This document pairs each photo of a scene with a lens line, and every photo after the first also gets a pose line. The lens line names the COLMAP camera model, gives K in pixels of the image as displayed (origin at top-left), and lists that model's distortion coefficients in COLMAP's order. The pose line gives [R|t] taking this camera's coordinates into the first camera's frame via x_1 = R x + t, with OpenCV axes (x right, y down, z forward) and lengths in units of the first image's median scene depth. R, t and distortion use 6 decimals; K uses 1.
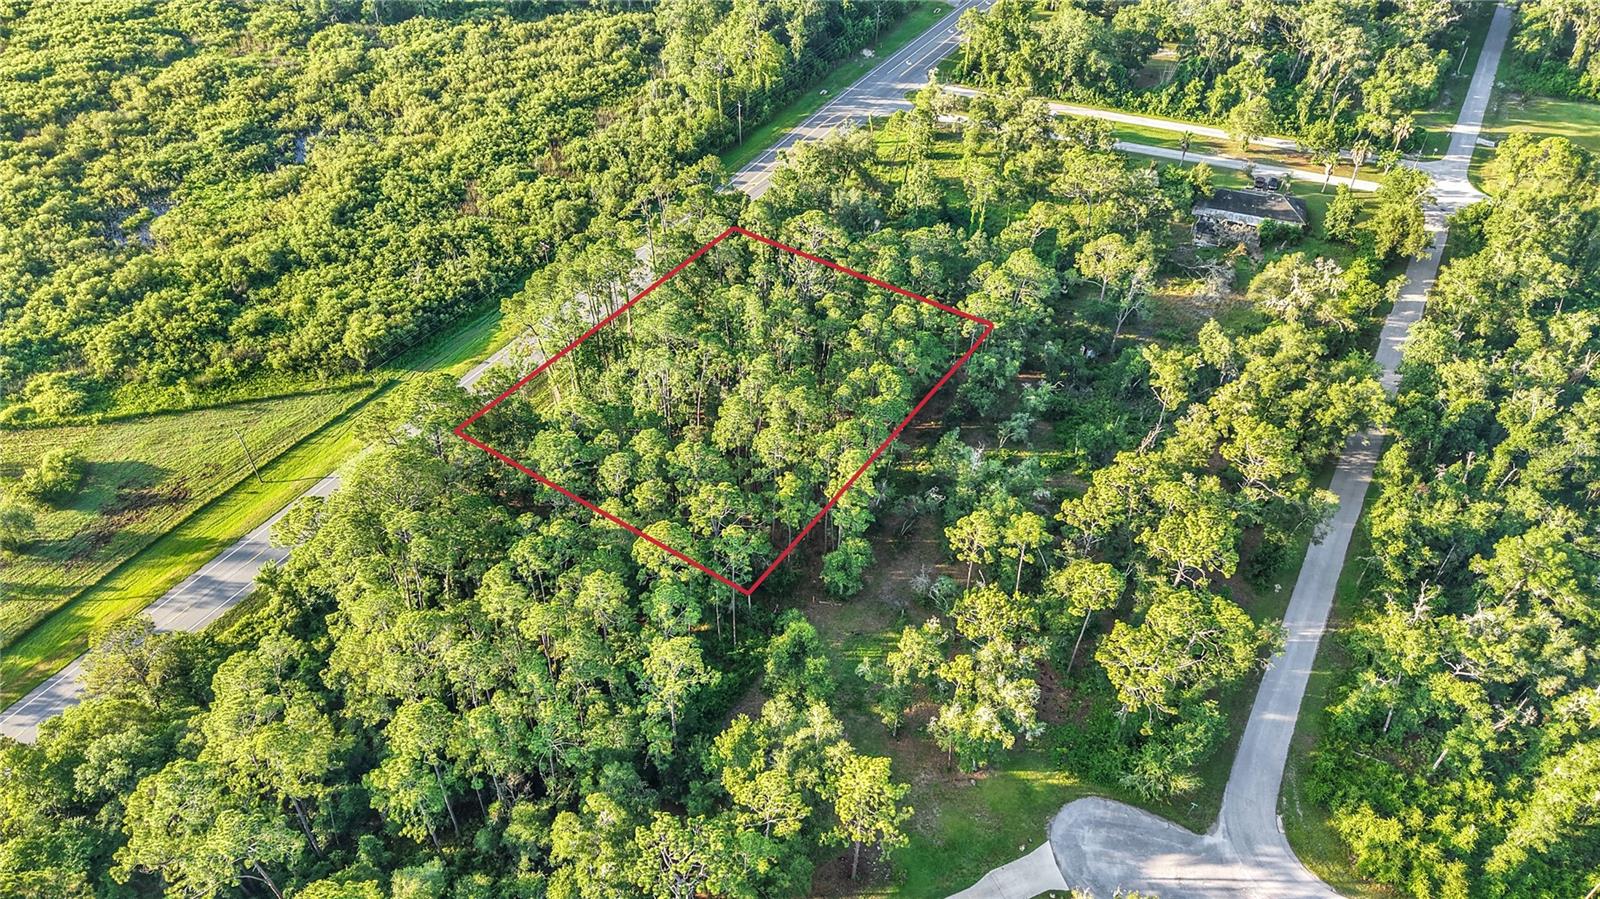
lens RADIAL K [[1092.2, 0, 808.0], [0, 1092.2, 444.9], [0, 0, 1]] dist [0.017439, -0.014587]
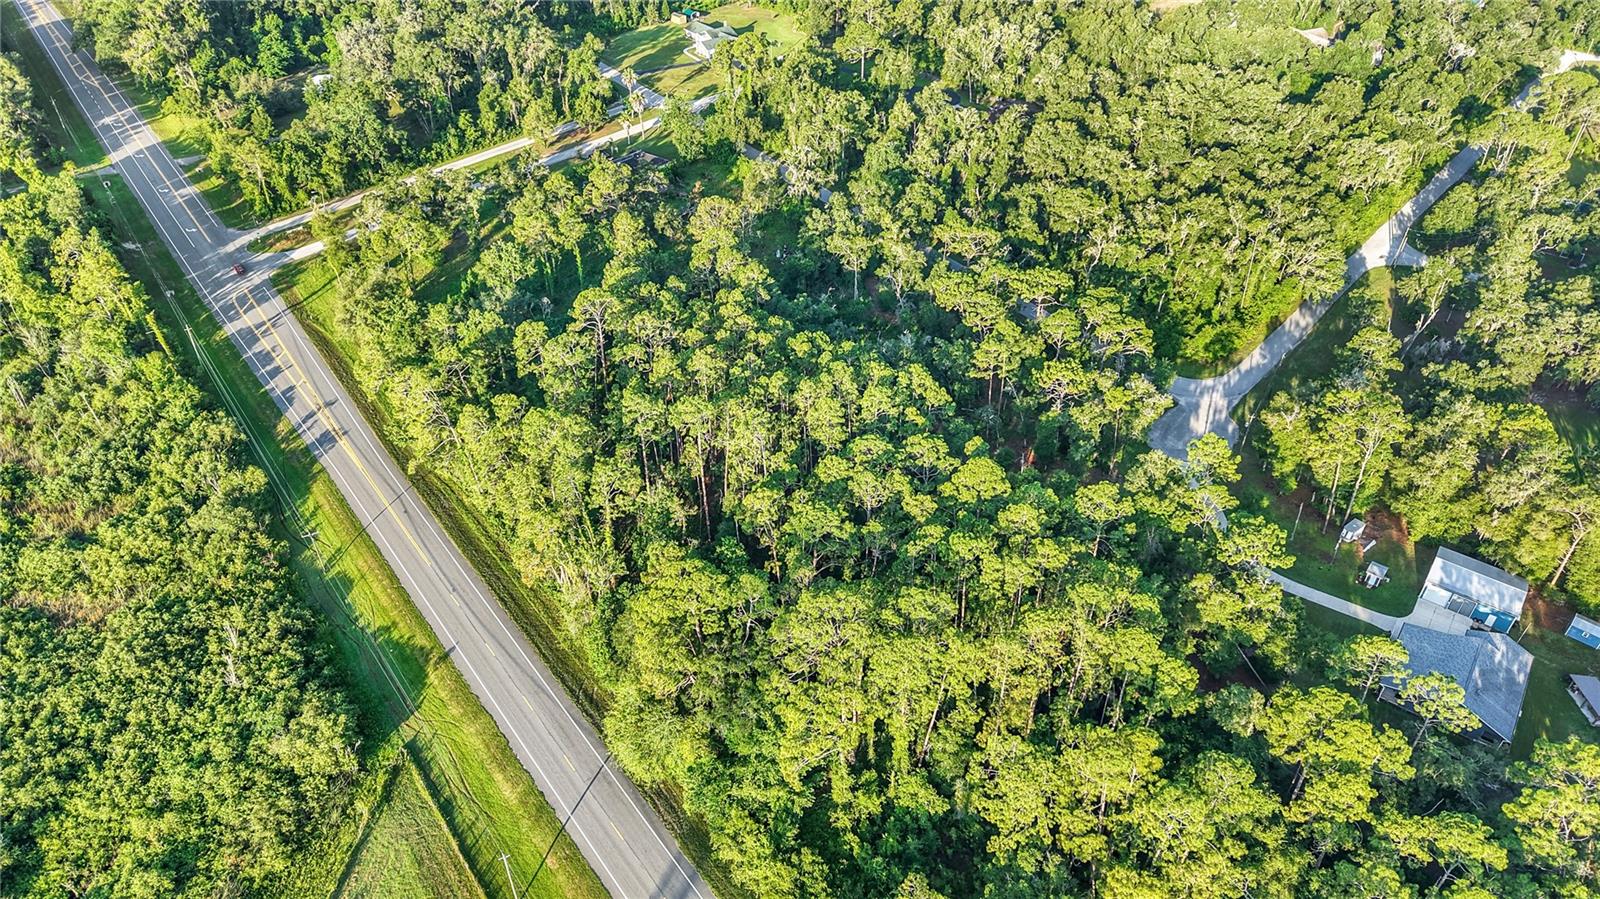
lens RADIAL K [[1092.2, 0, 804.7], [0, 1092.2, 456.3], [0, 0, 1]] dist [0.017439, -0.014587]
pose [[0.373742, -0.581665, 0.722484, -0.641044], [0.612410, 0.739757, 0.278771, -0.225999], [-0.696614, 0.338268, 0.632696, 0.240960]]
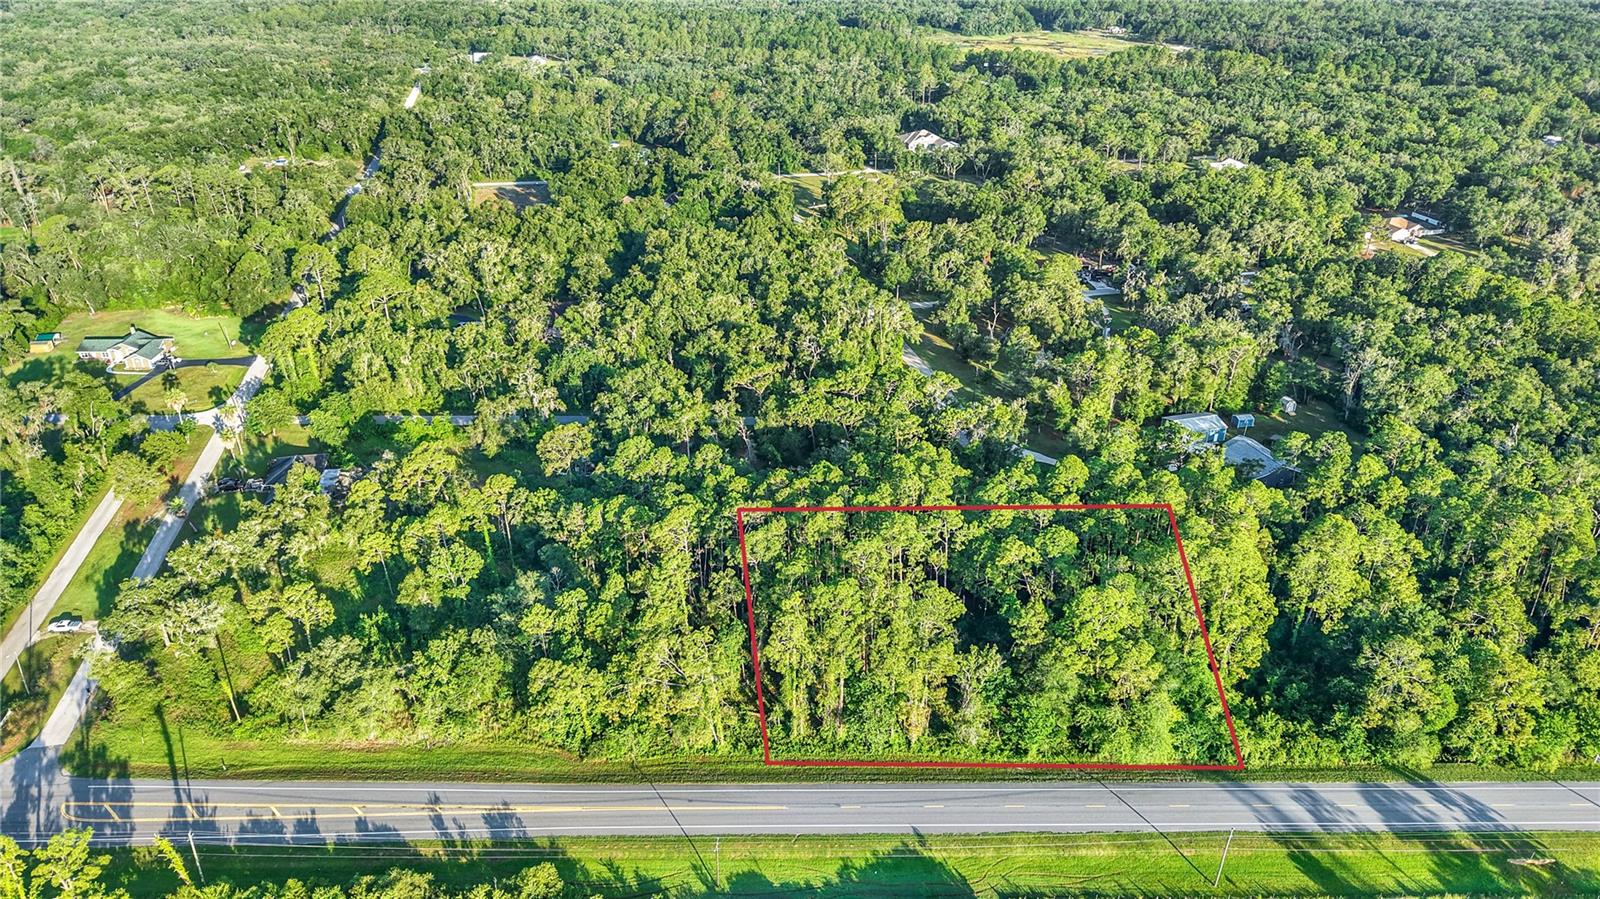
lens RADIAL K [[1092.2, 0, 803.5], [0, 1092.2, 446.8], [0, 0, 1]] dist [0.017439, -0.014587]
pose [[-0.526955, -0.405423, 0.746961, -0.683432], [0.549668, 0.507756, 0.663362, -0.739216], [-0.648216, 0.760142, -0.044717, 0.804217]]
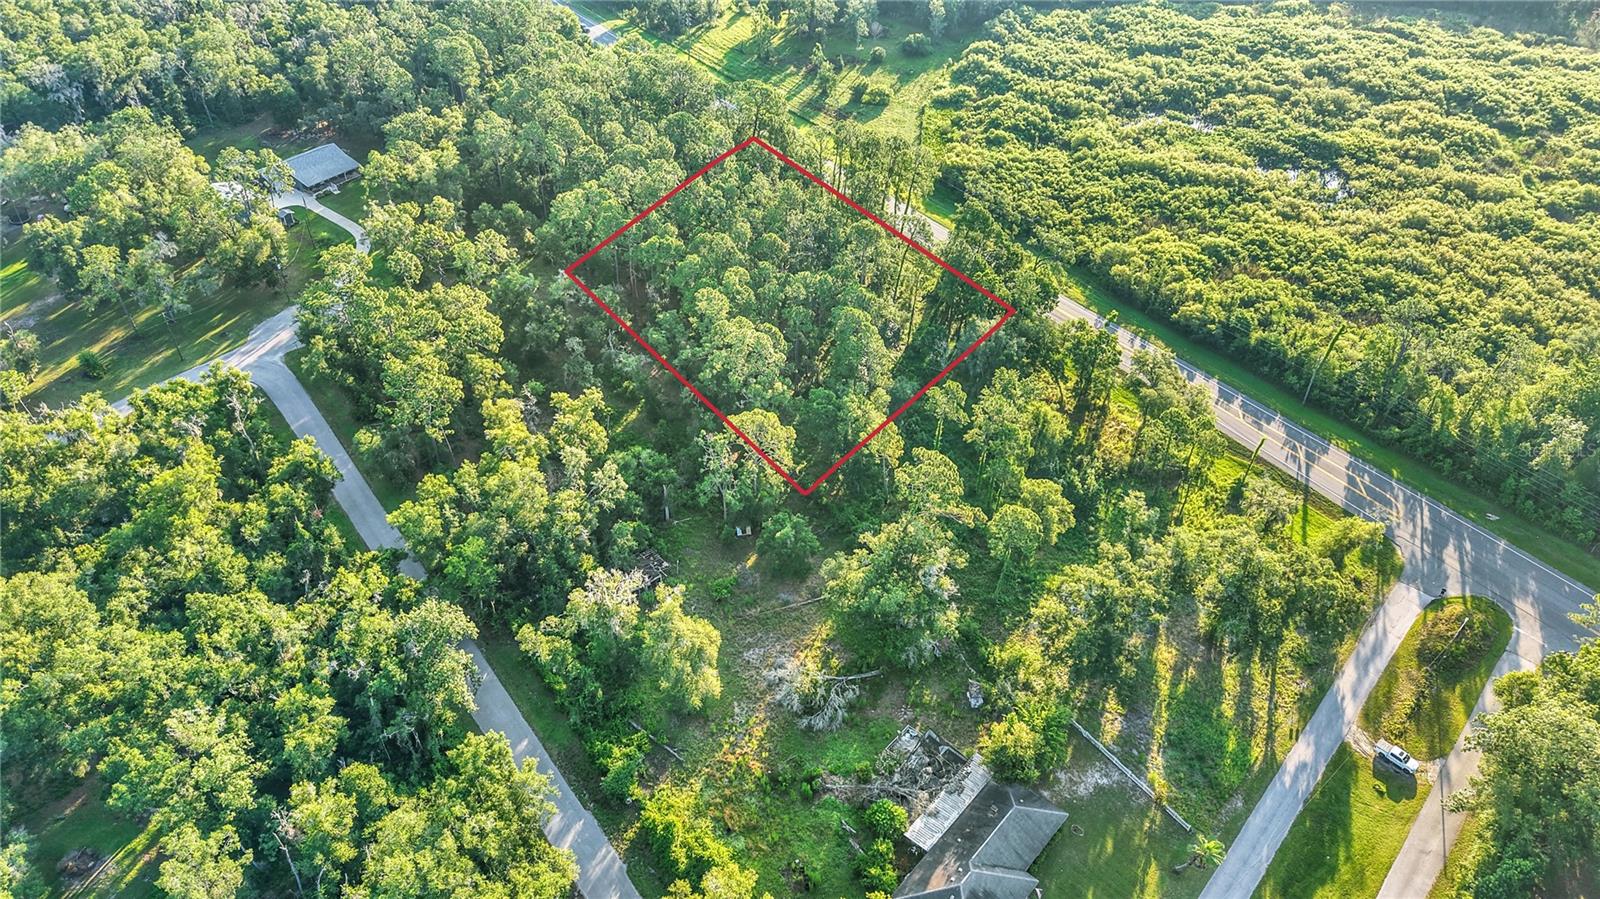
lens RADIAL K [[1092.2, 0, 801.4], [0, 1092.2, 450.8], [0, 0, 1]] dist [0.017439, -0.014587]
pose [[-0.380807, 0.578955, -0.720970, 0.797132], [-0.627670, 0.410700, 0.661329, -0.677109], [0.678982, 0.704370, 0.206996, 0.772931]]
